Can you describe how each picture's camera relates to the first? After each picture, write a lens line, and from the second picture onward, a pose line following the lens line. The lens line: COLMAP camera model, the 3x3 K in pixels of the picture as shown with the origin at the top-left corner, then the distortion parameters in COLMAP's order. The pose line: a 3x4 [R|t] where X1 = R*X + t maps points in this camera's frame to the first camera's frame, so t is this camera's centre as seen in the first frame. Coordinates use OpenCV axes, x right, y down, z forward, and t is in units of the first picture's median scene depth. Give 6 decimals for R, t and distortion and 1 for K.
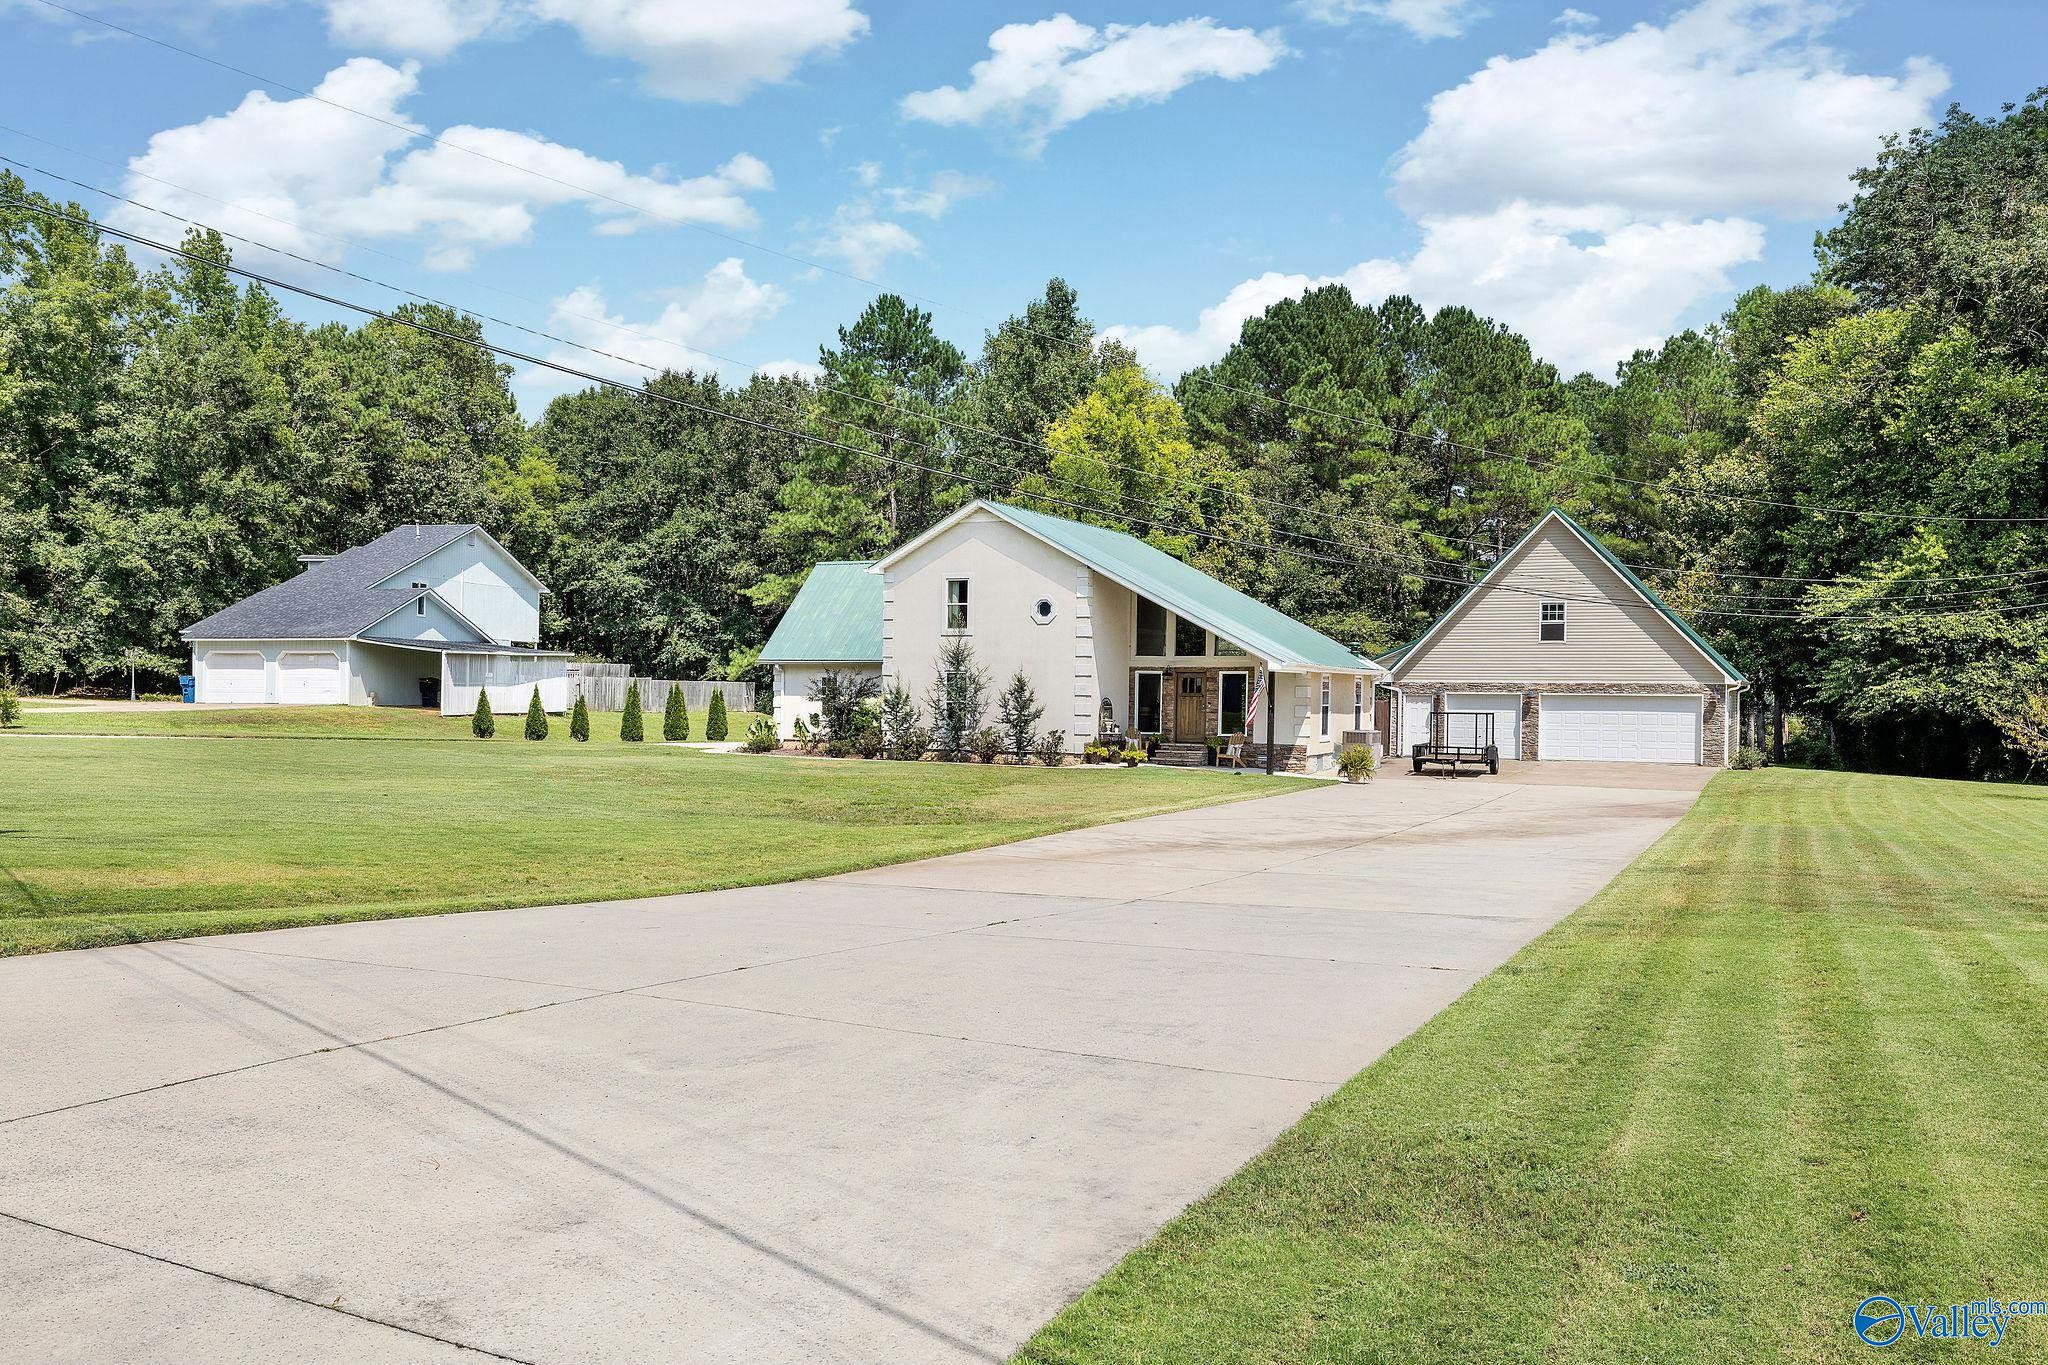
lens RADIAL K [[1557.6, 0, 1139.8], [0, 1557.6, 689.4], [0, 0, 1]] dist [0.009394, 0.003745]
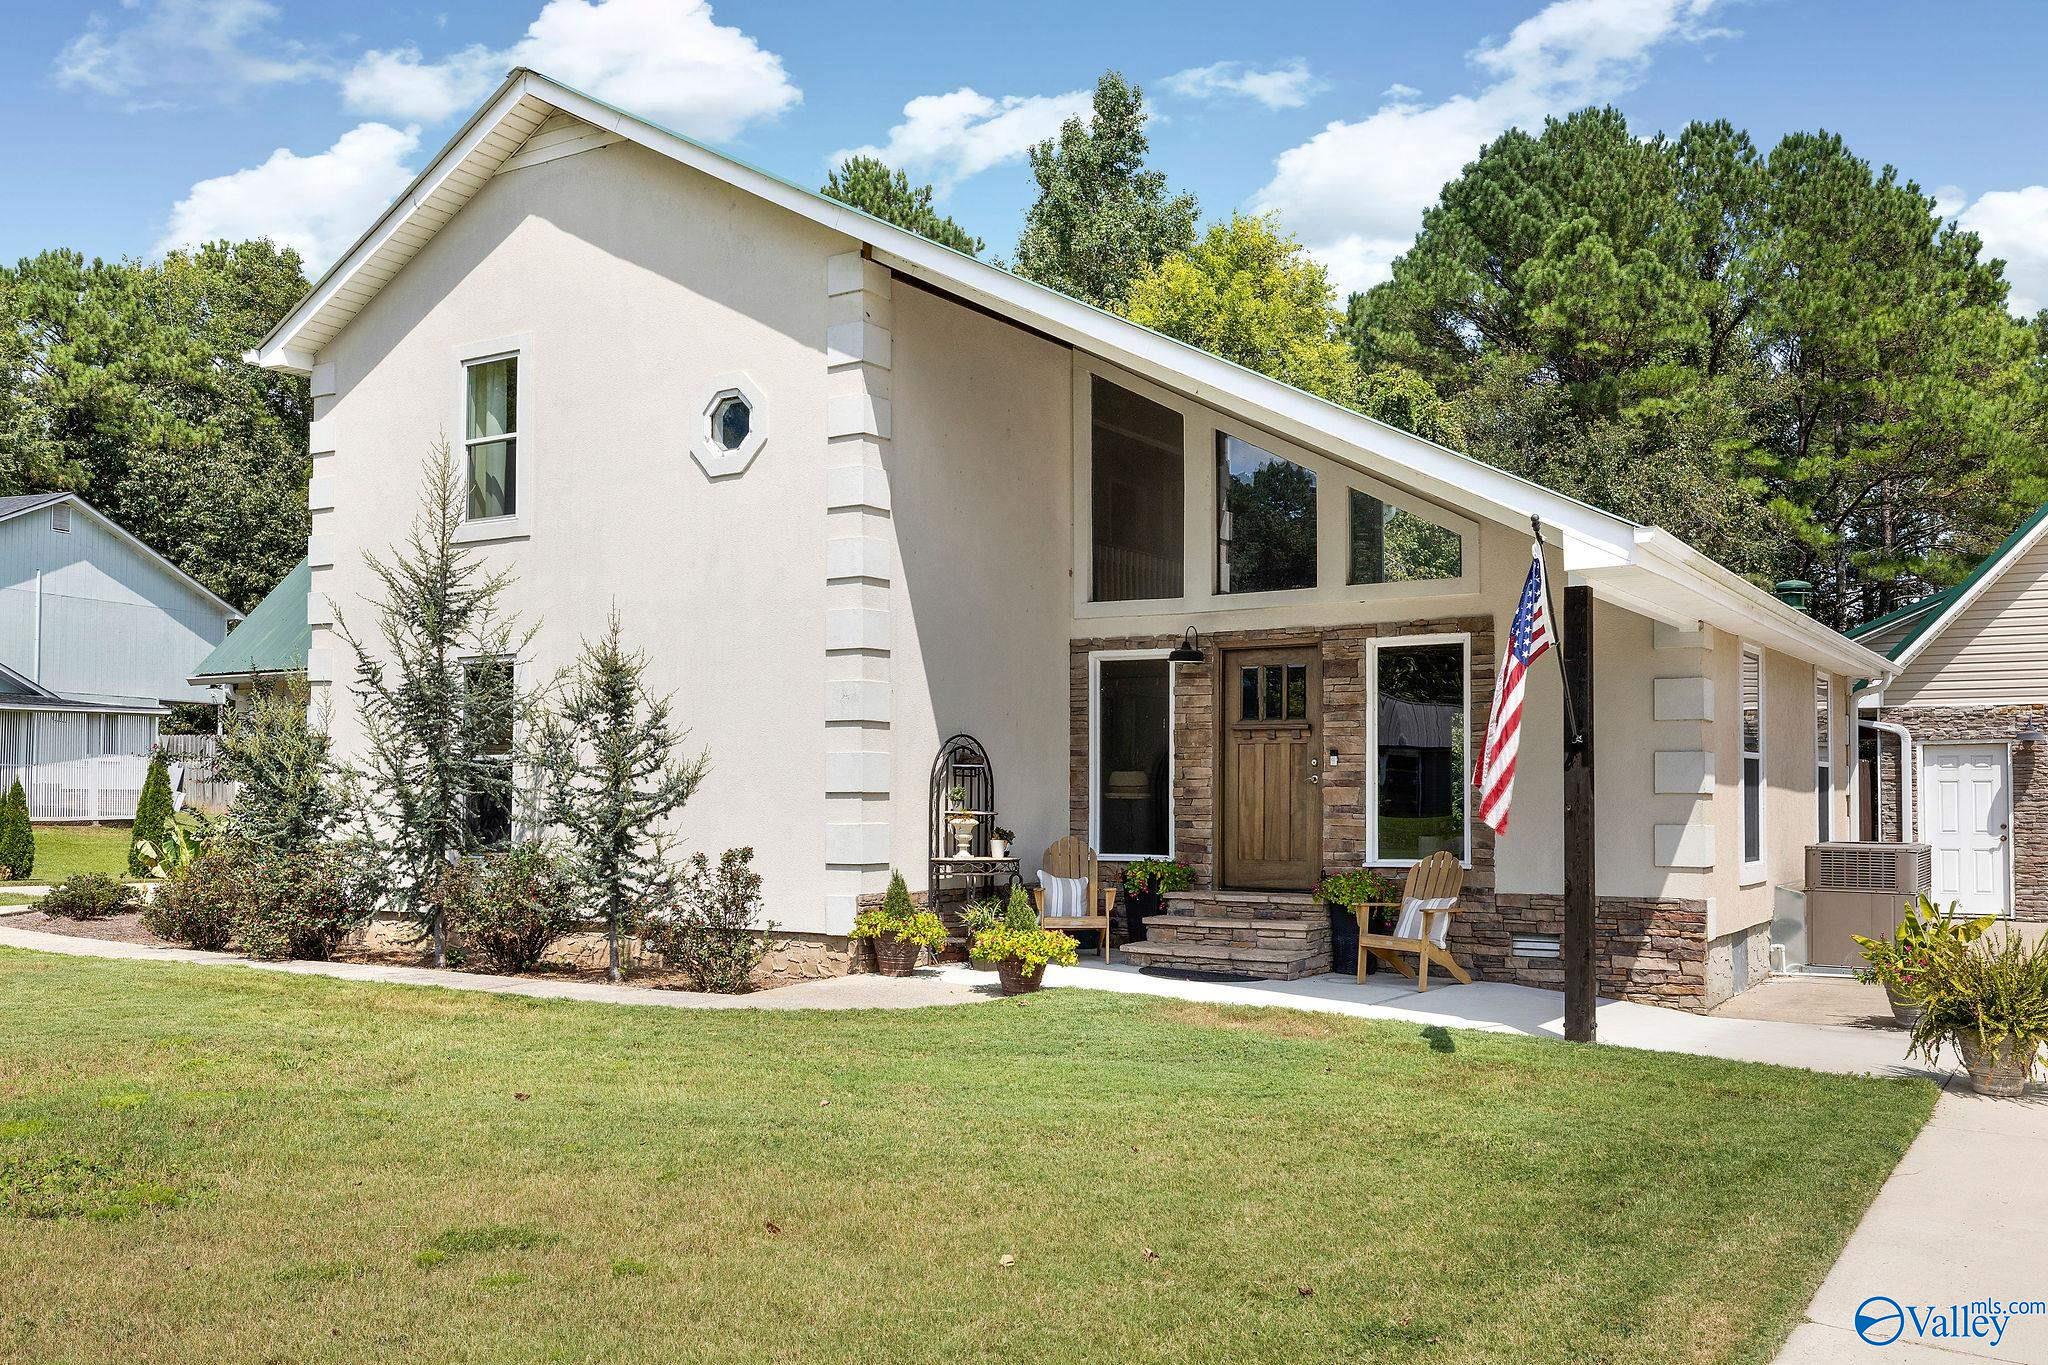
lens RADIAL K [[1745.1, 0, 1030.0], [0, 1745.1, 713.8], [0, 0, 1]] dist [0.007326, 0.011435]
pose [[0.985038, -0.018870, -0.171301, 0.030879], [0.010226, 0.998636, -0.051205, 0.012306], [0.172034, 0.048687, 0.983887, 0.464880]]
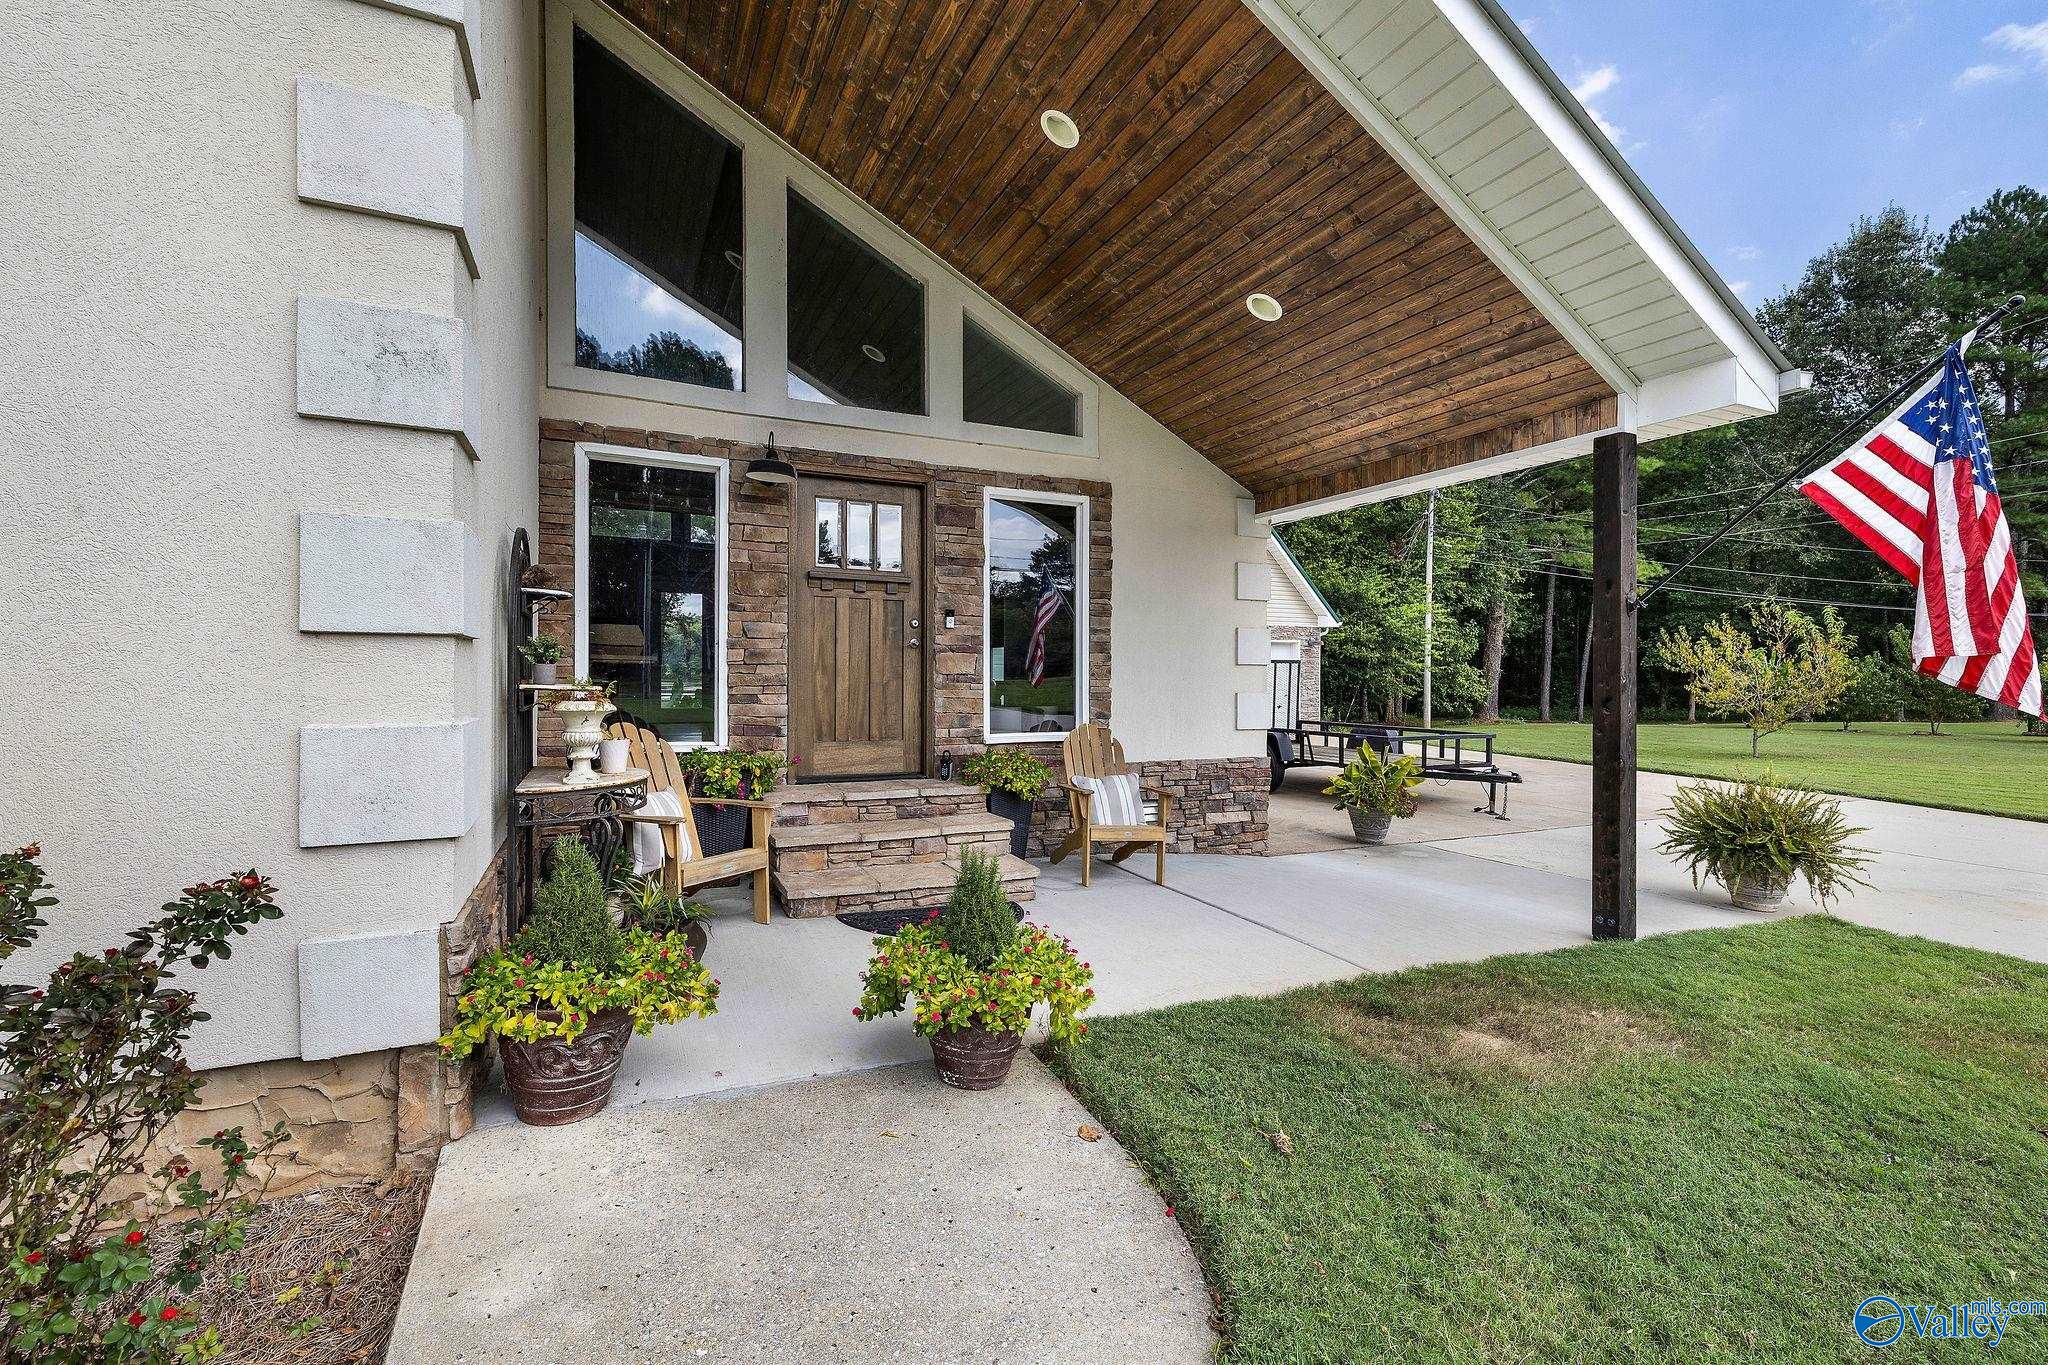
lens RADIAL K [[863.6, 0, 1020.9], [0, 863.6, 674.7], [0, 0, 1]] dist [-0.000792, -0.000284]
pose [[0.672126, -0.006349, 0.740410, -0.033216], [0.002960, 0.999978, 0.005888, 0.012486], [-0.740431, -0.001766, 0.672130, 0.619466]]
